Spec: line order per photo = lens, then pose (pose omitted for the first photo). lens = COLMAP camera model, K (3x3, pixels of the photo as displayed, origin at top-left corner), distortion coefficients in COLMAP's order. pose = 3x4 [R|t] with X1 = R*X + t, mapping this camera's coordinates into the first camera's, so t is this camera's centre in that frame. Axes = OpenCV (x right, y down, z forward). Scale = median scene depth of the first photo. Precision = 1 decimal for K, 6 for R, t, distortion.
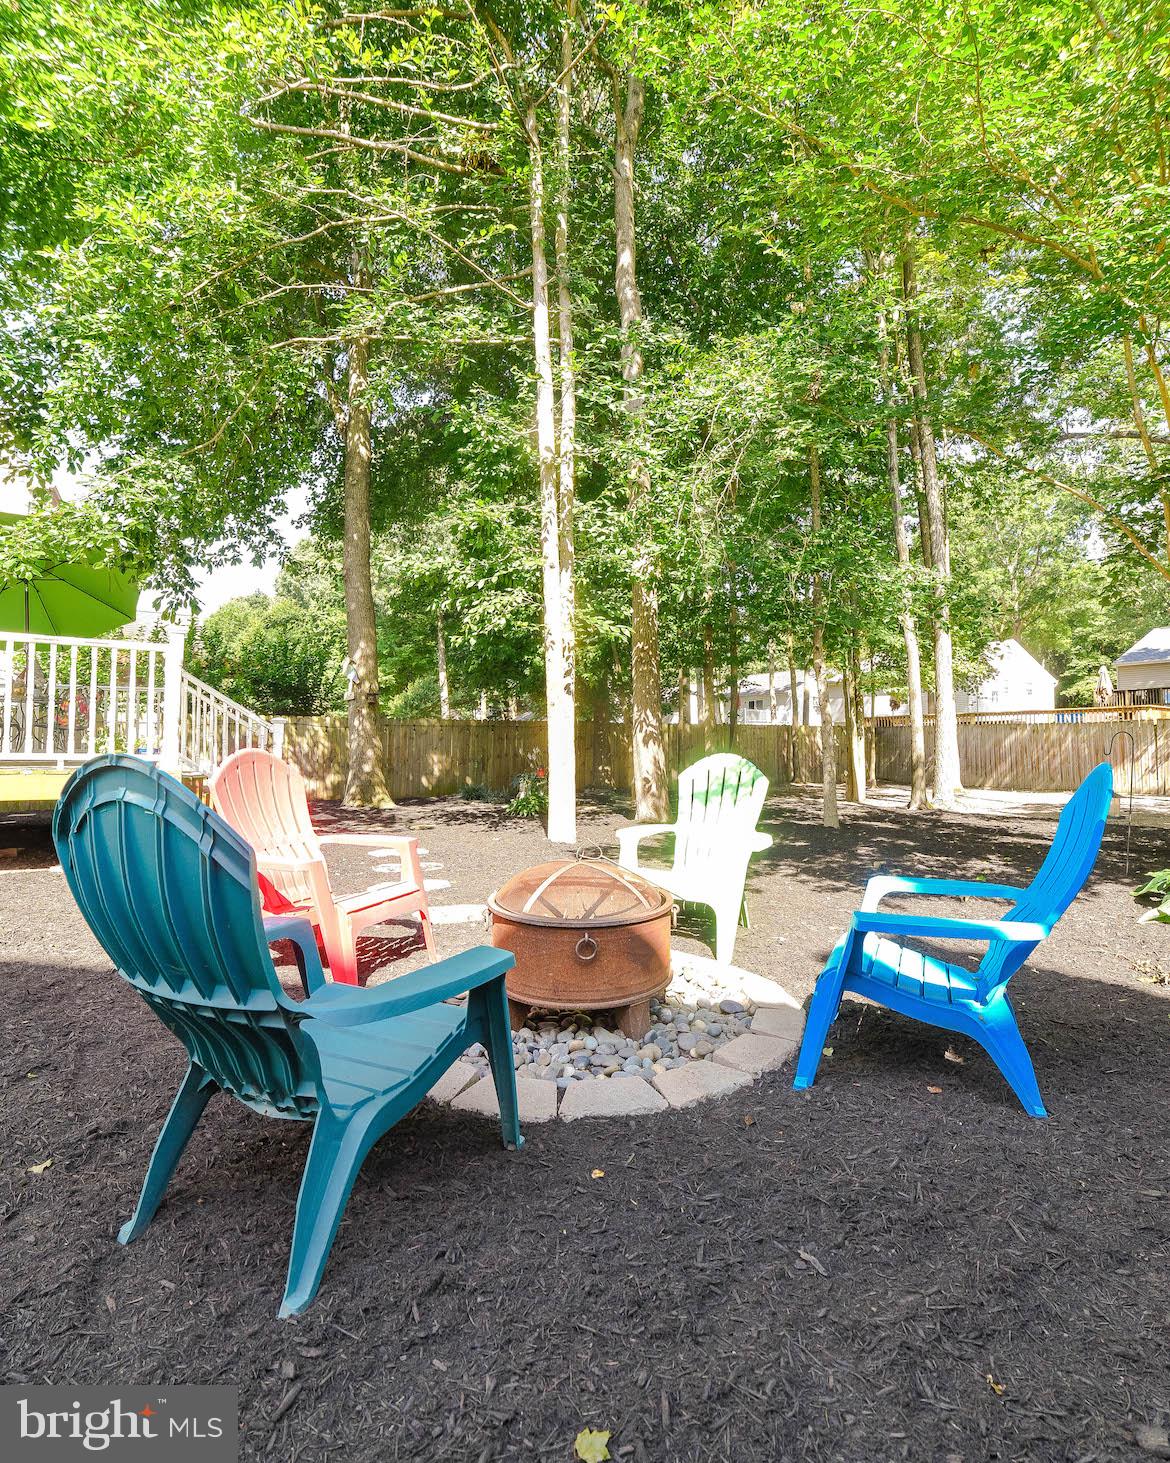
lens RADIAL K [[717.8, 0, 616.4], [0, 717.8, 711.3], [0, 0, 1]] dist [-0.075685, 0.038421]
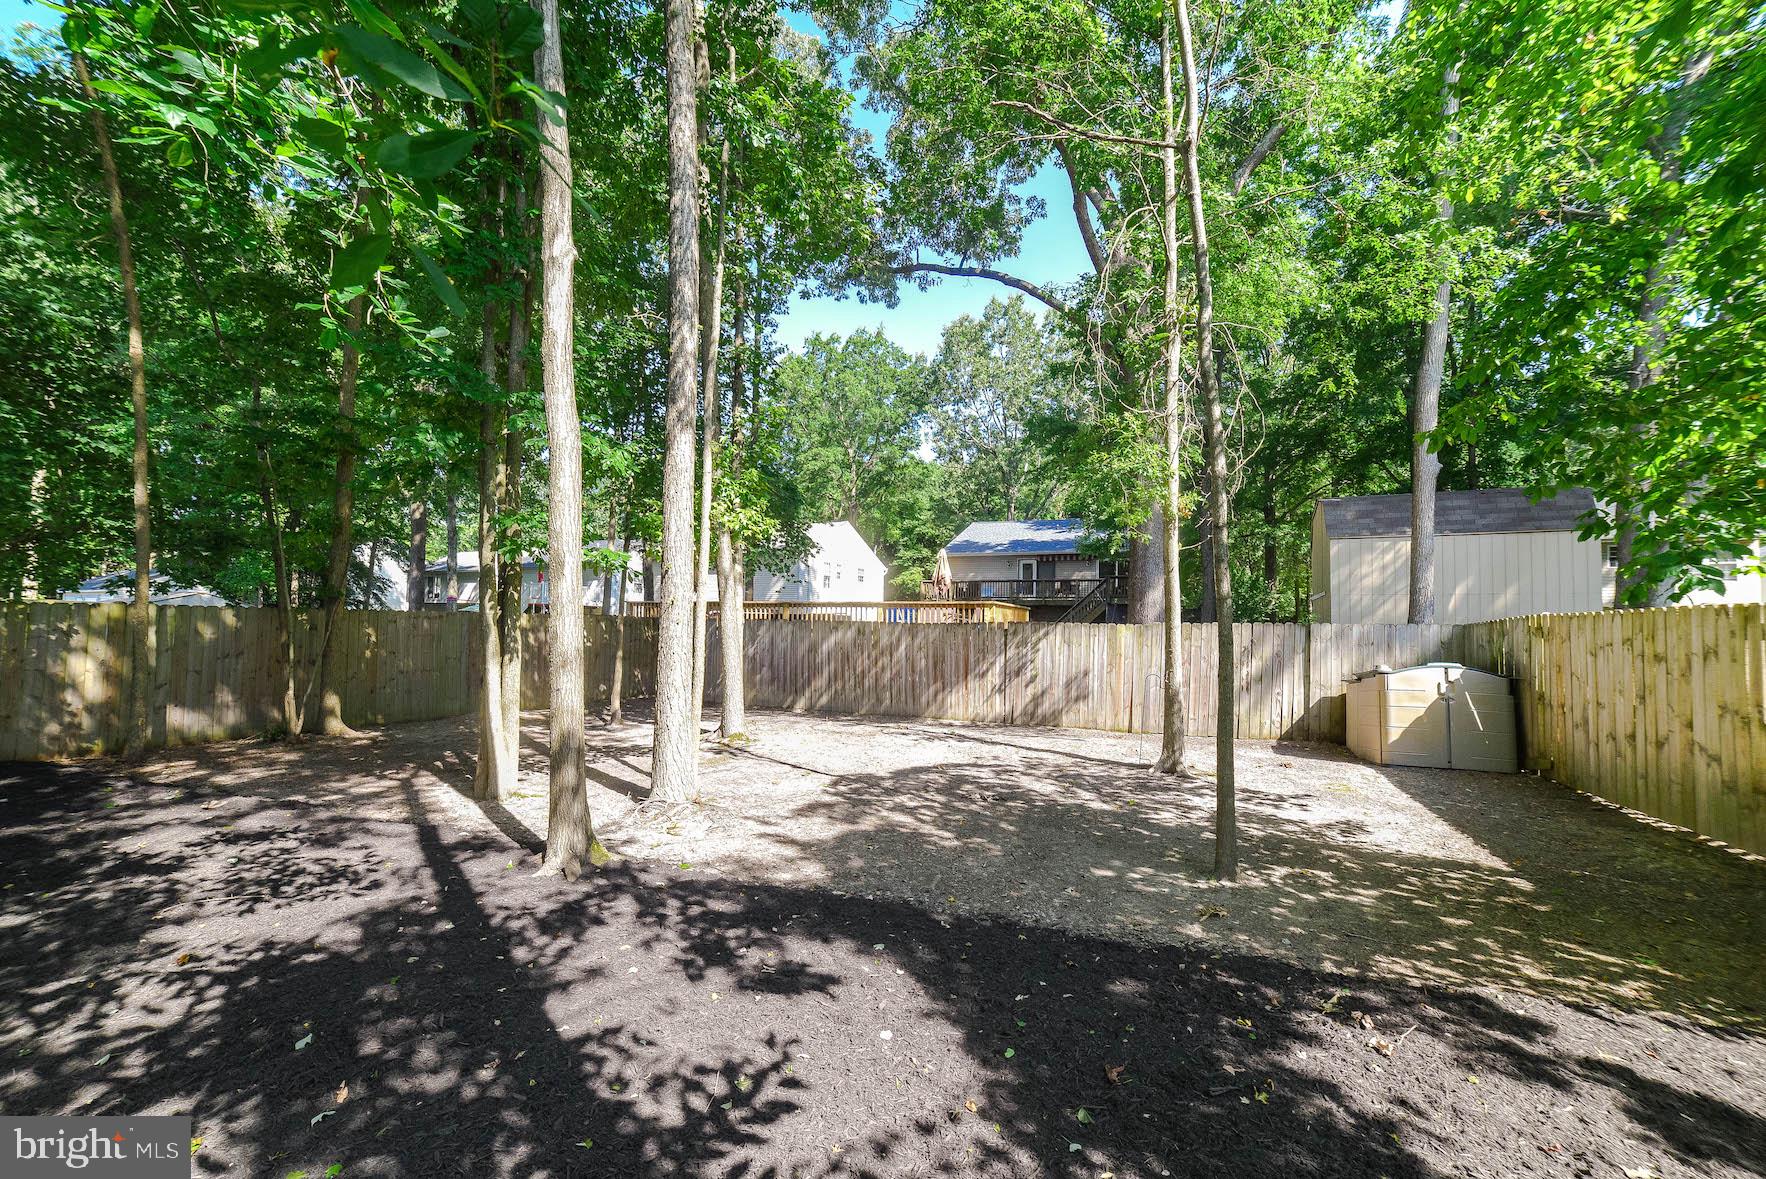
lens RADIAL K [[702.8, 0, 888.8], [0, 702.8, 599.9], [0, 0, 1]] dist [-0.075750, 0.037761]
pose [[0.841732, 0.035330, 0.538738, 0.764595], [-0.044294, 0.999012, 0.003690, -0.027682], [-0.538076, -0.026969, 0.842465, 1.256497]]
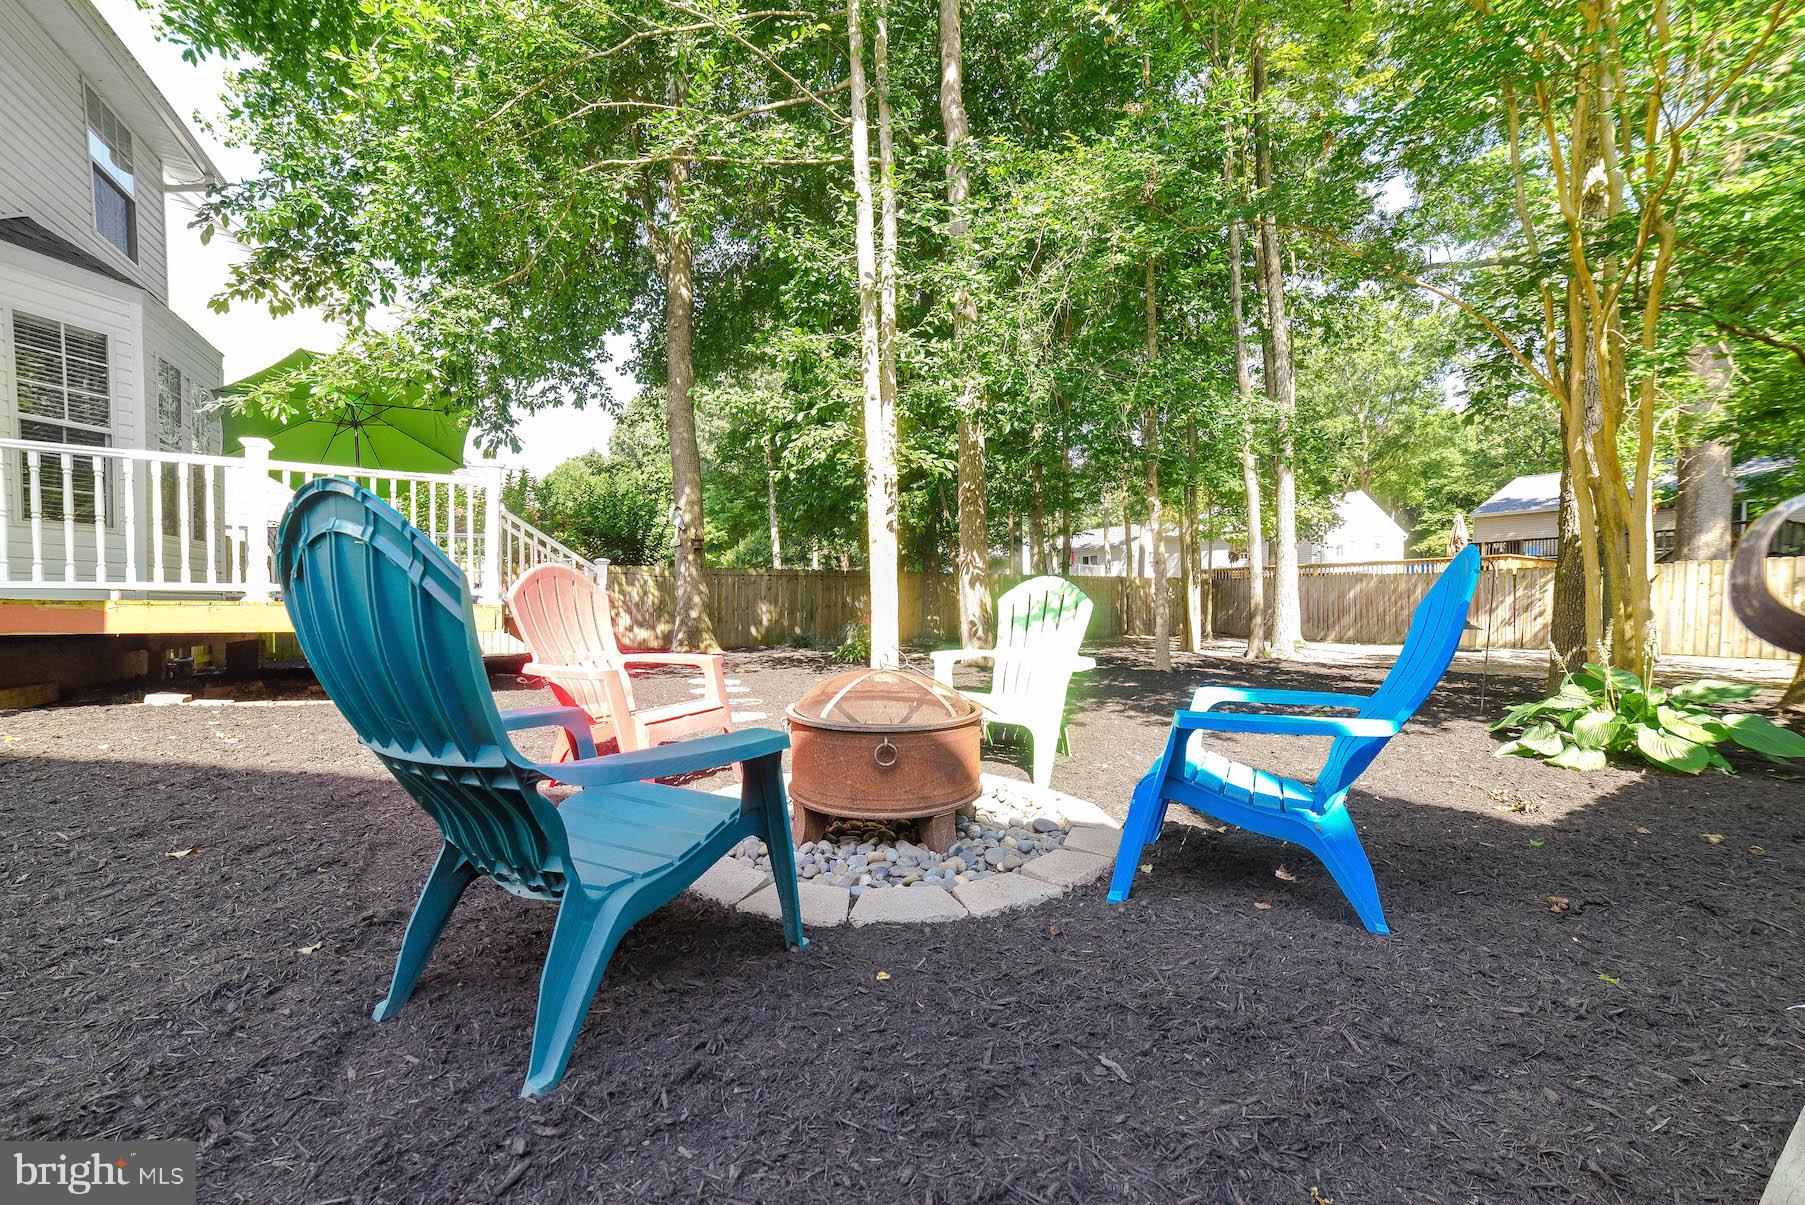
lens RADIAL K [[718.3, 0, 908.4], [0, 718.3, 613.2], [0, 0, 1]] dist [-0.075750, 0.037761]
pose [[0.998377, 0.001124, -0.056945, 0.016408], [0.002320, 0.998172, 0.060391, 0.037227], [0.056909, -0.060425, 0.996549, 0.031032]]
